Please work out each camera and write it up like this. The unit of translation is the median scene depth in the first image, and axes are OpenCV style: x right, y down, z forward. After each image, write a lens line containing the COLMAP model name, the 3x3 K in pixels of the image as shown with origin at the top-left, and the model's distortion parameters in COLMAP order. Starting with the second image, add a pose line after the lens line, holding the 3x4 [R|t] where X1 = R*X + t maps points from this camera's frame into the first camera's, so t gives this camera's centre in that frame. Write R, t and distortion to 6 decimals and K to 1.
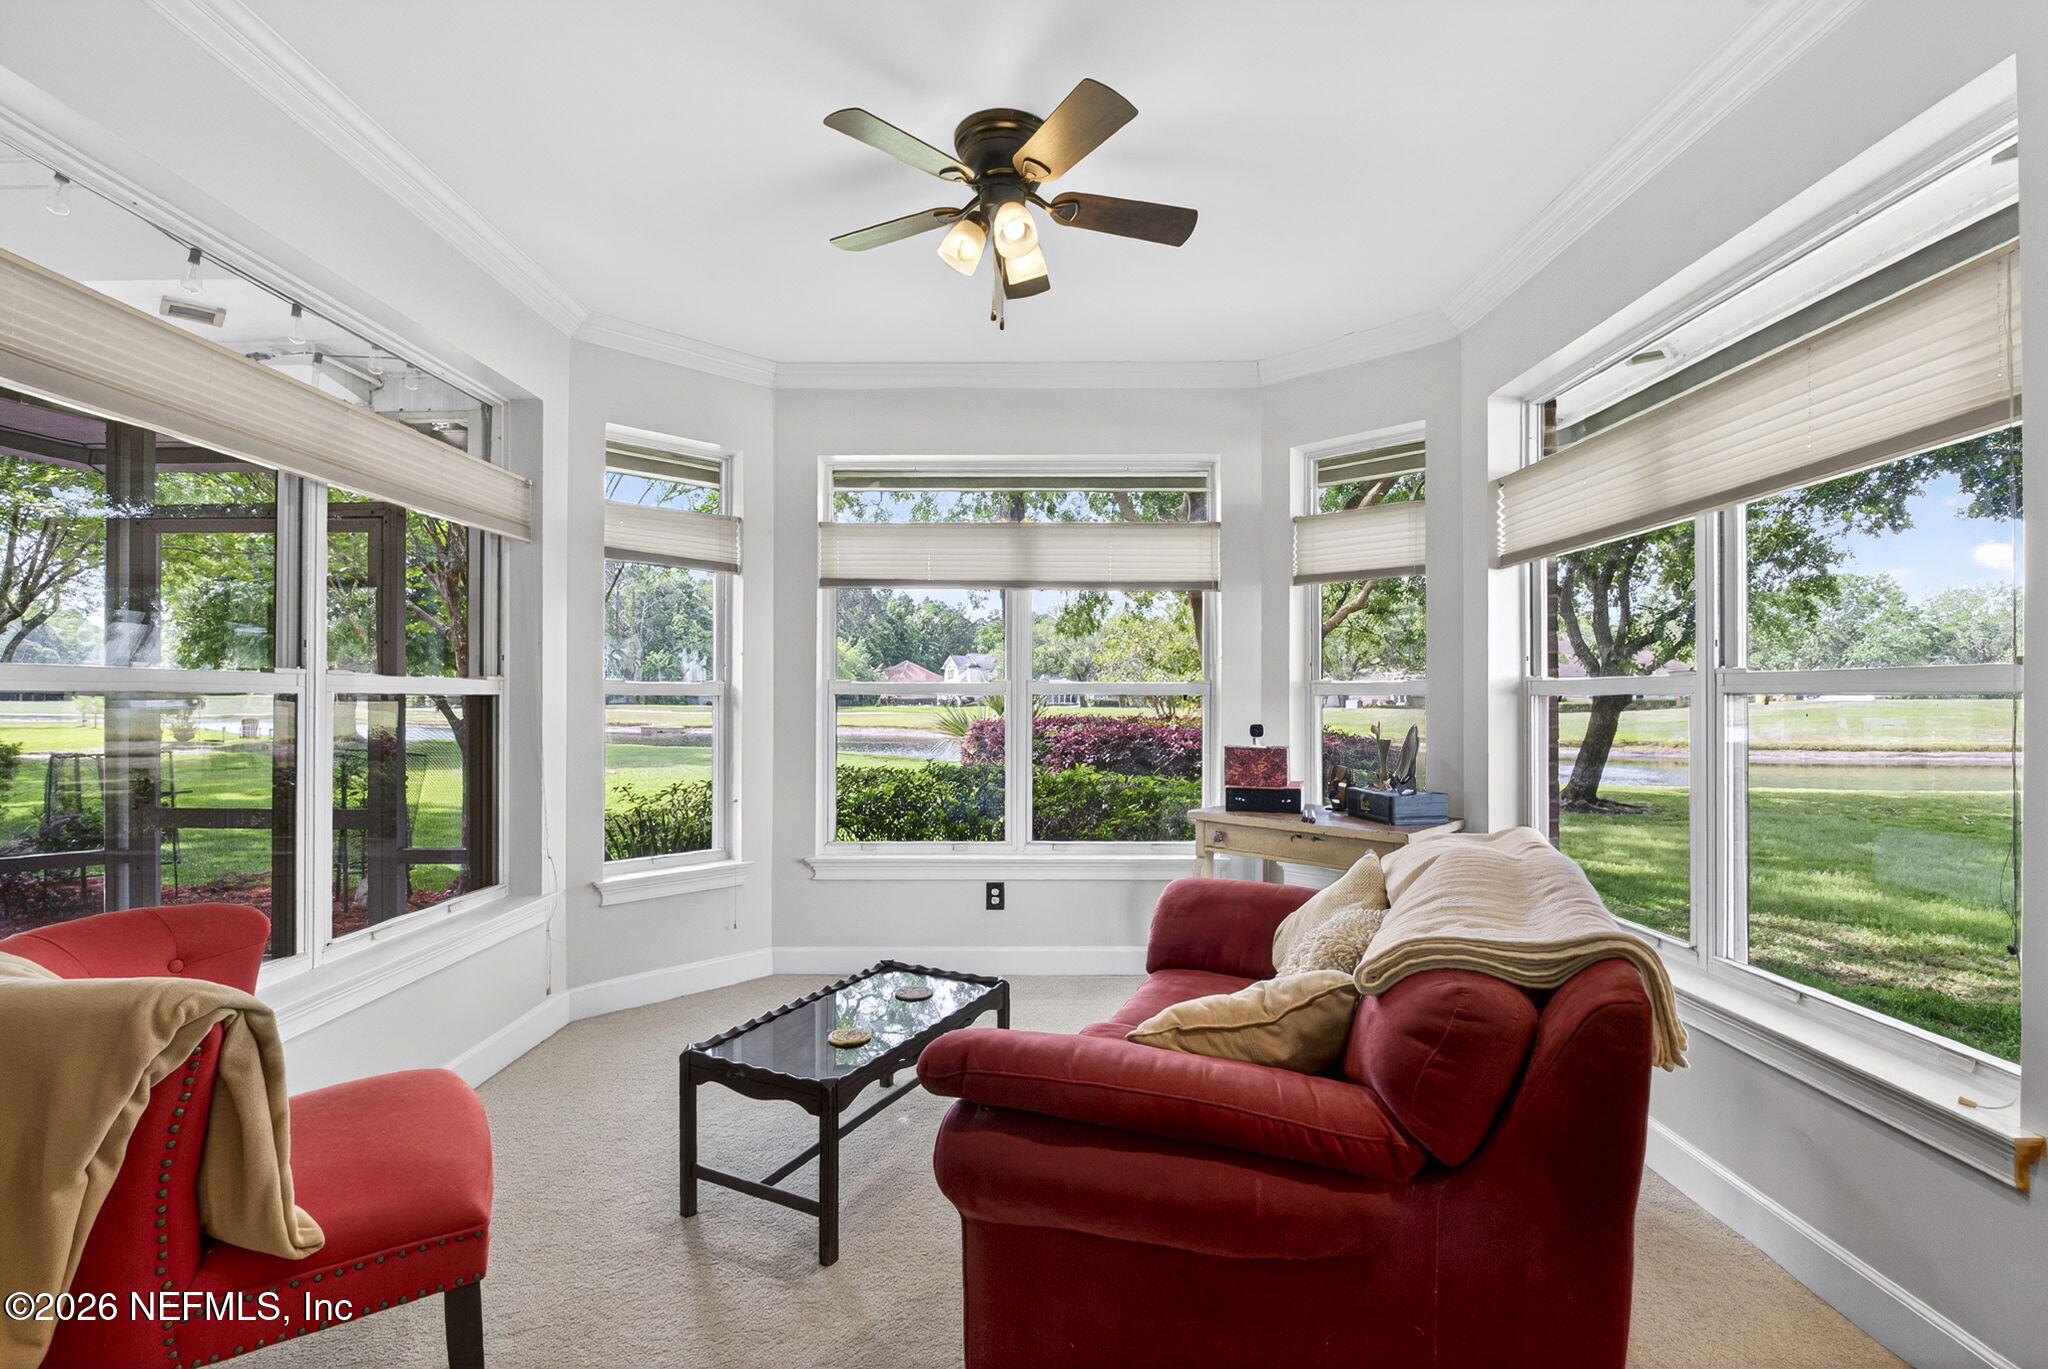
lens RADIAL K [[916.0, 0, 1037.4], [0, 916.0, 692.8], [0, 0, 1]] dist [-0.004533, 0.000167]
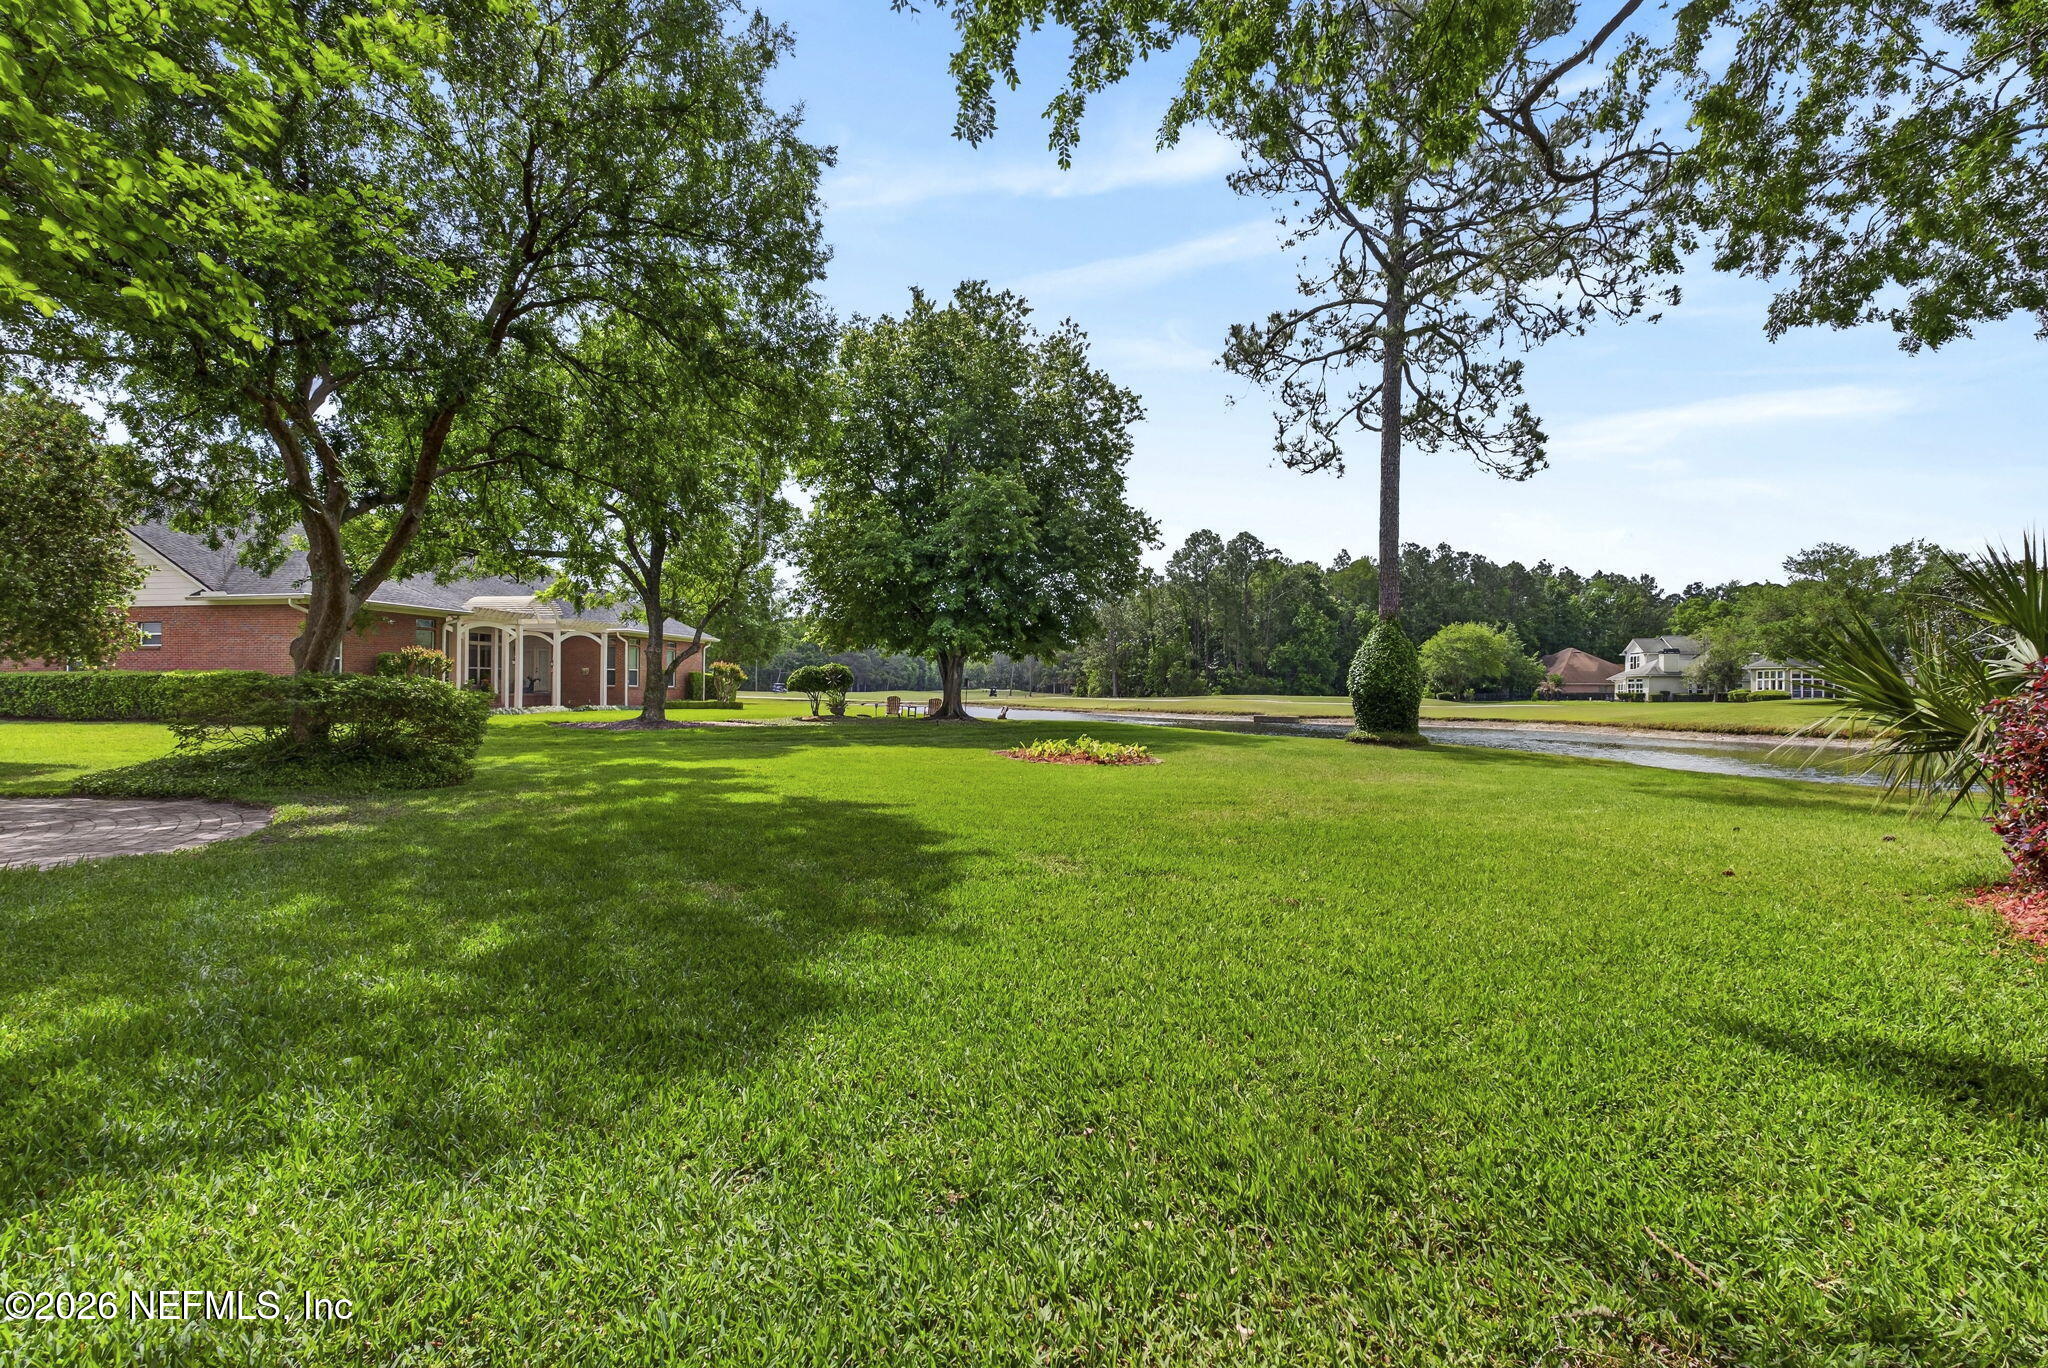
lens RADIAL K [[916.0, 0, 1022.4], [0, 916.0, 690.3], [0, 0, 1]] dist [-0.004533, 0.000167]
pose [[0.778108, 0.001002, -0.628129, -0.435266], [0.000305, 0.999998, 0.001972, 0.146350], [0.628130, -0.001726, 0.778107, 1.925530]]
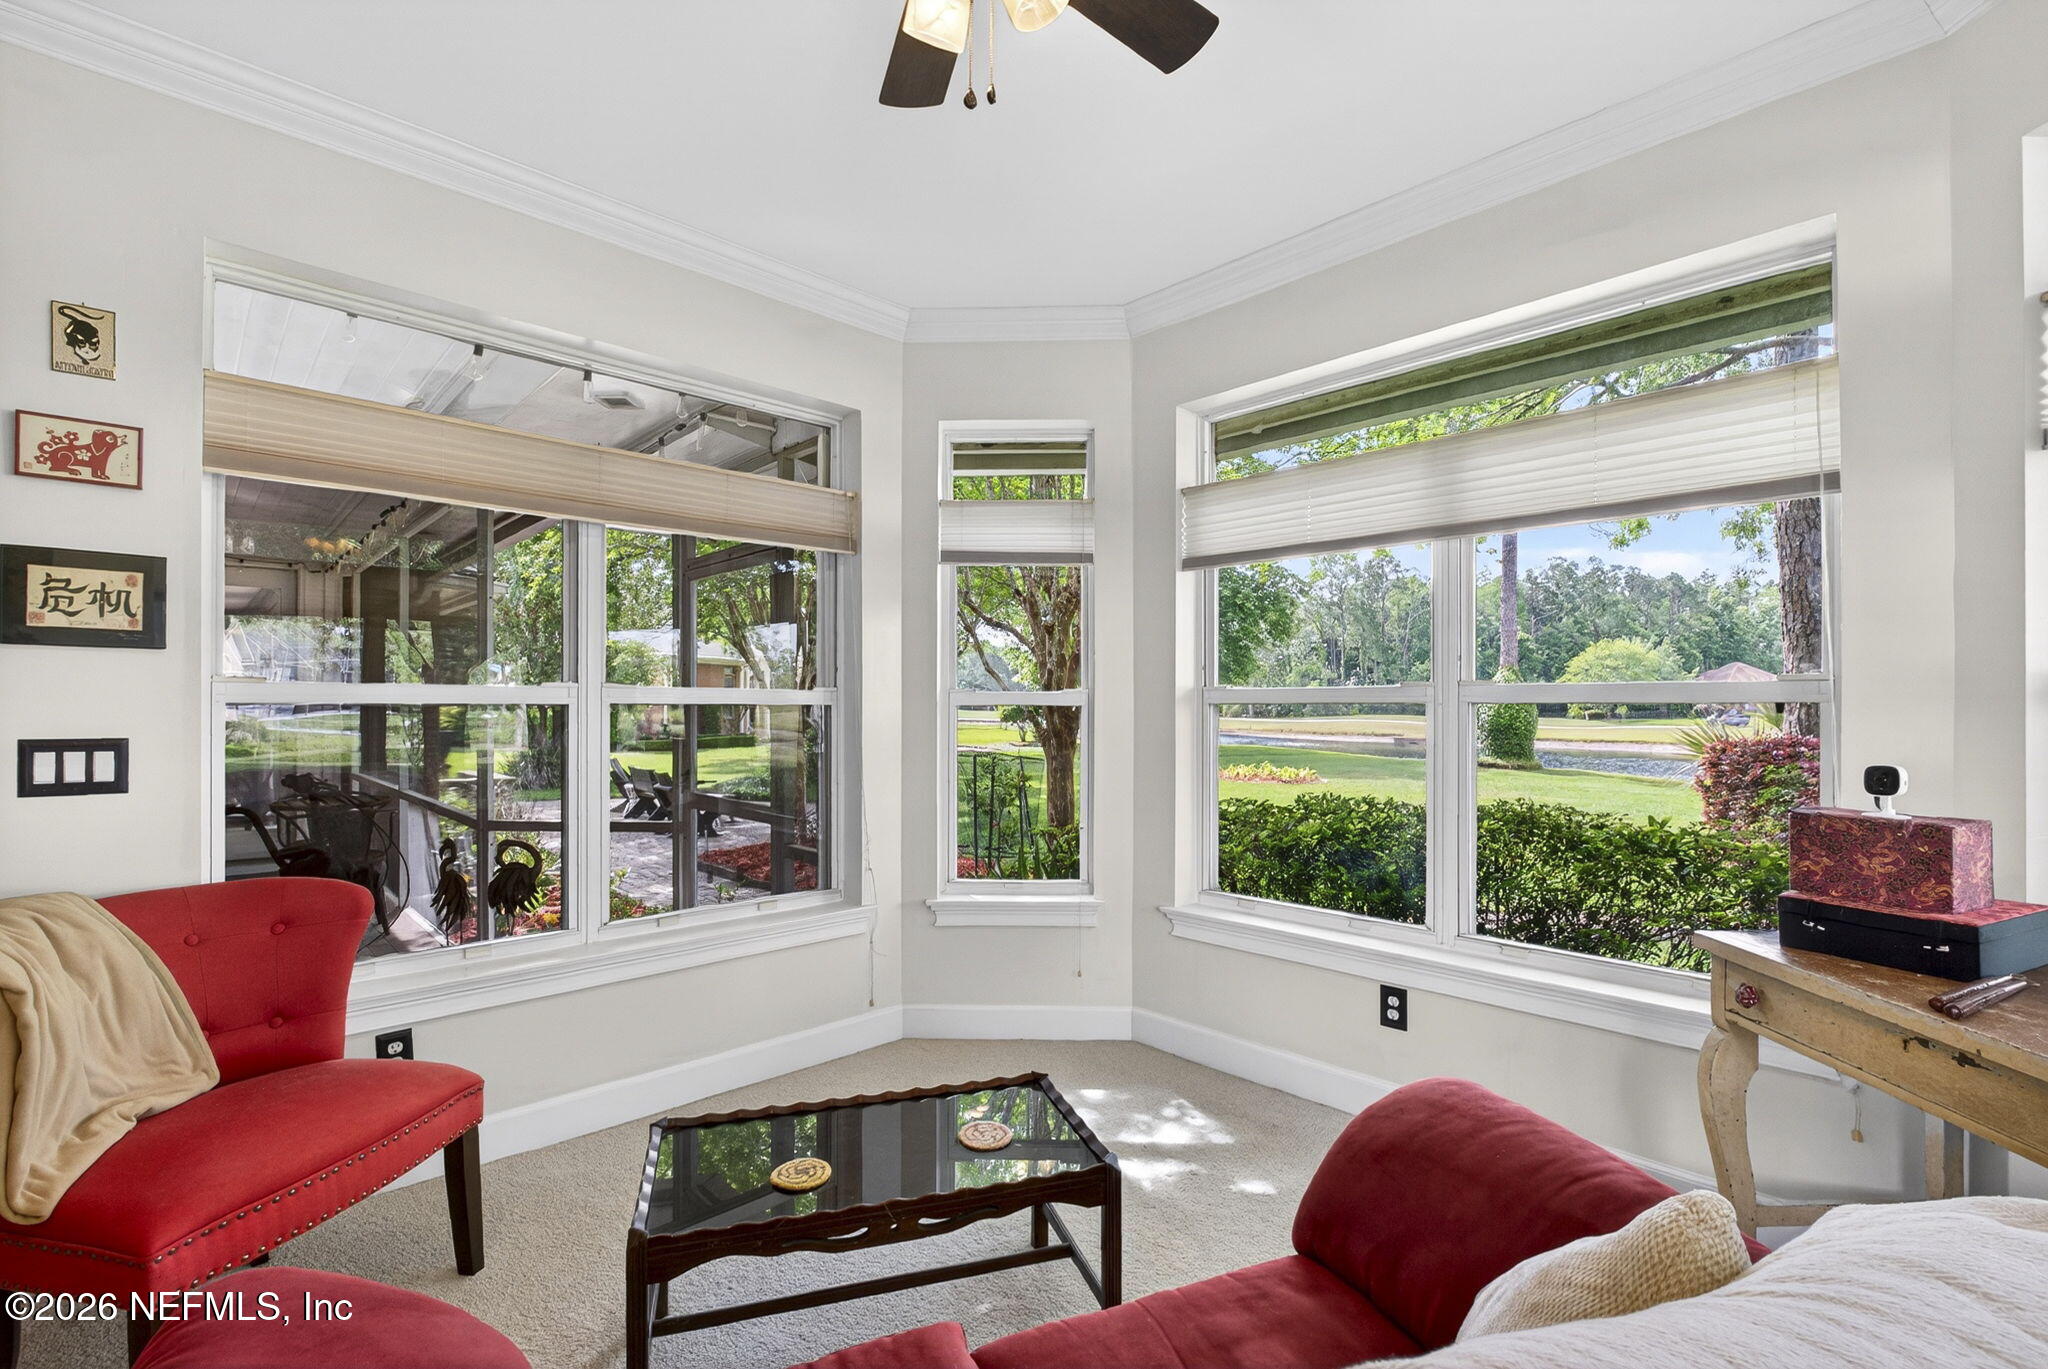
lens RADIAL K [[916.0, 0, 1036.4], [0, 916.0, 693.8], [0, 0, 1]] dist [-0.004533, 0.000167]
pose [[0.695723, -0.010511, -0.718233, 0.250988], [0.003056, 0.999927, -0.011673, 0.002329], [0.718304, 0.005927, 0.695704, 0.353737]]
